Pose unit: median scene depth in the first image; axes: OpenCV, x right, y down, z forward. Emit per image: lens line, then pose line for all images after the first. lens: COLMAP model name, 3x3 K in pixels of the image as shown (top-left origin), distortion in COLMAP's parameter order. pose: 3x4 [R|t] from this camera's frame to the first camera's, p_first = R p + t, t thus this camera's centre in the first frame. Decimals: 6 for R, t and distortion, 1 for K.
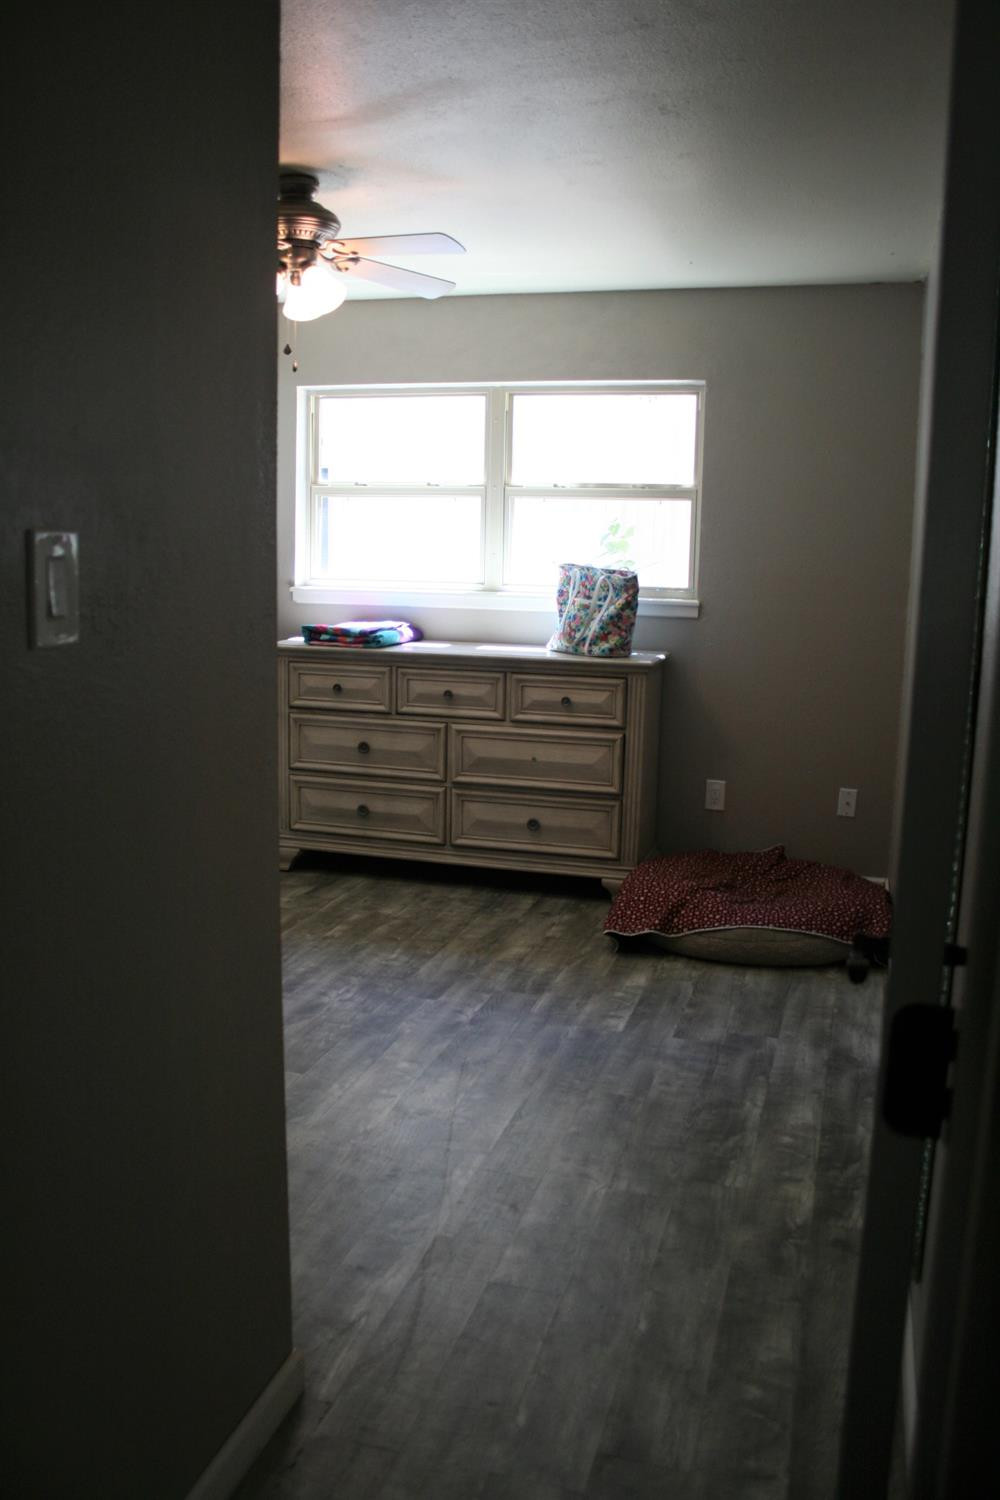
lens RADIAL K [[1256.3, 0, 500.0], [0, 1256.3, 750.0], [0, 0, 1]] dist [-0.162680, 0.143022]
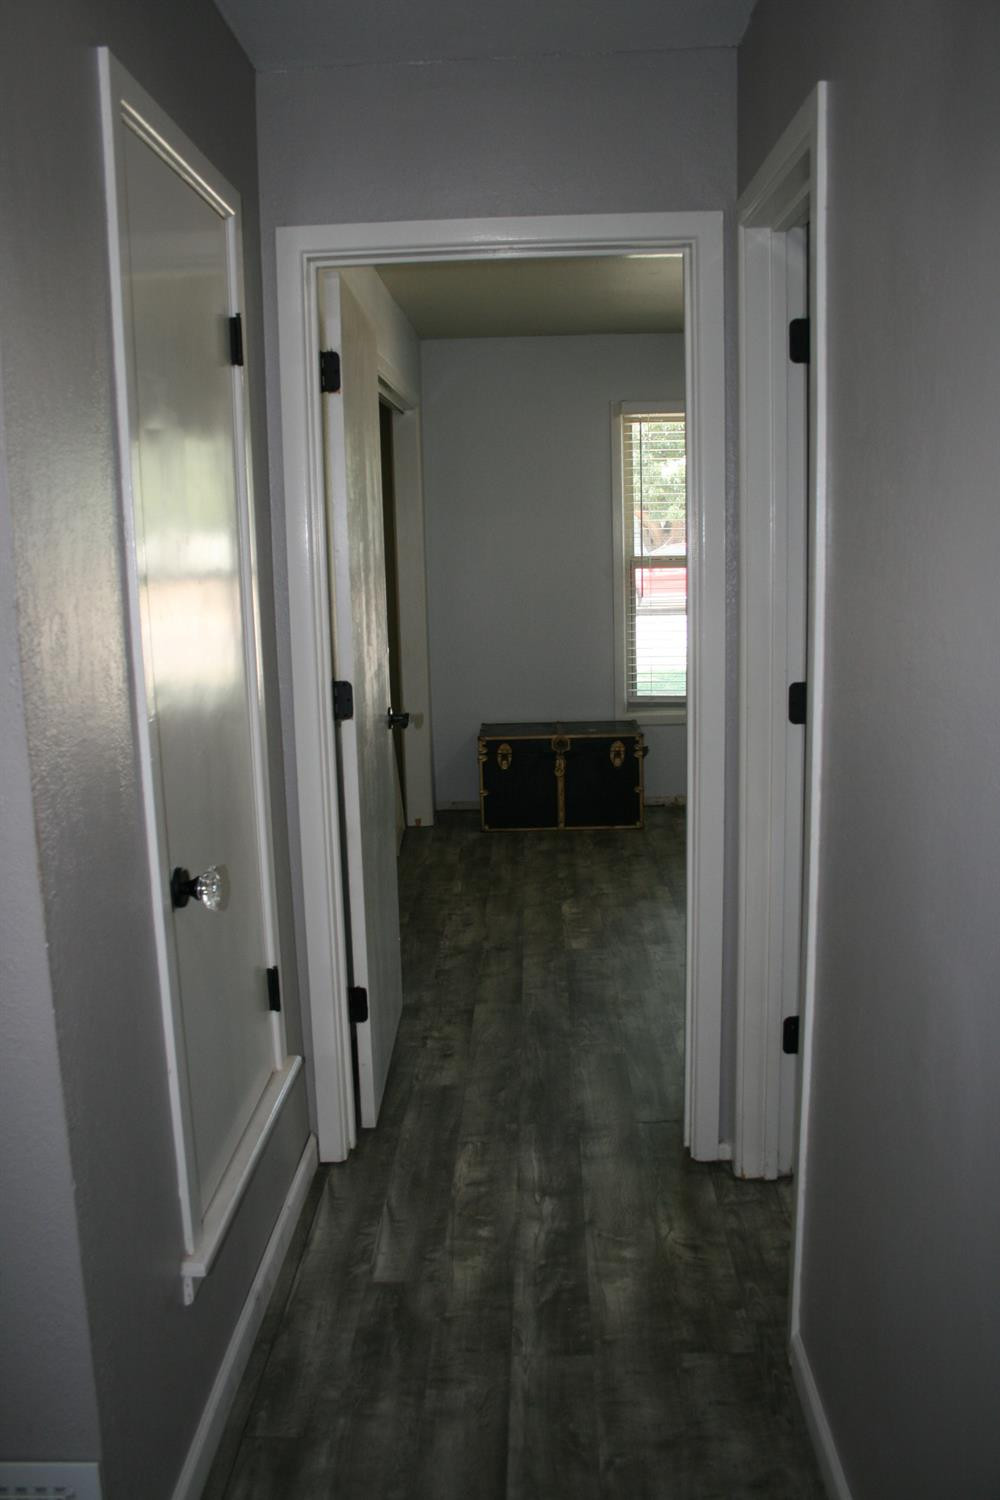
lens RADIAL K [[1256.3, 0, 500.0], [0, 1256.3, 750.0], [0, 0, 1]] dist [-0.162680, 0.143022]
pose [[-0.967945, 0.048115, -0.246509, 0.430029], [-0.037122, 0.943293, 0.329879, -0.313964], [0.248402, 0.328456, -0.911270, 1.720538]]
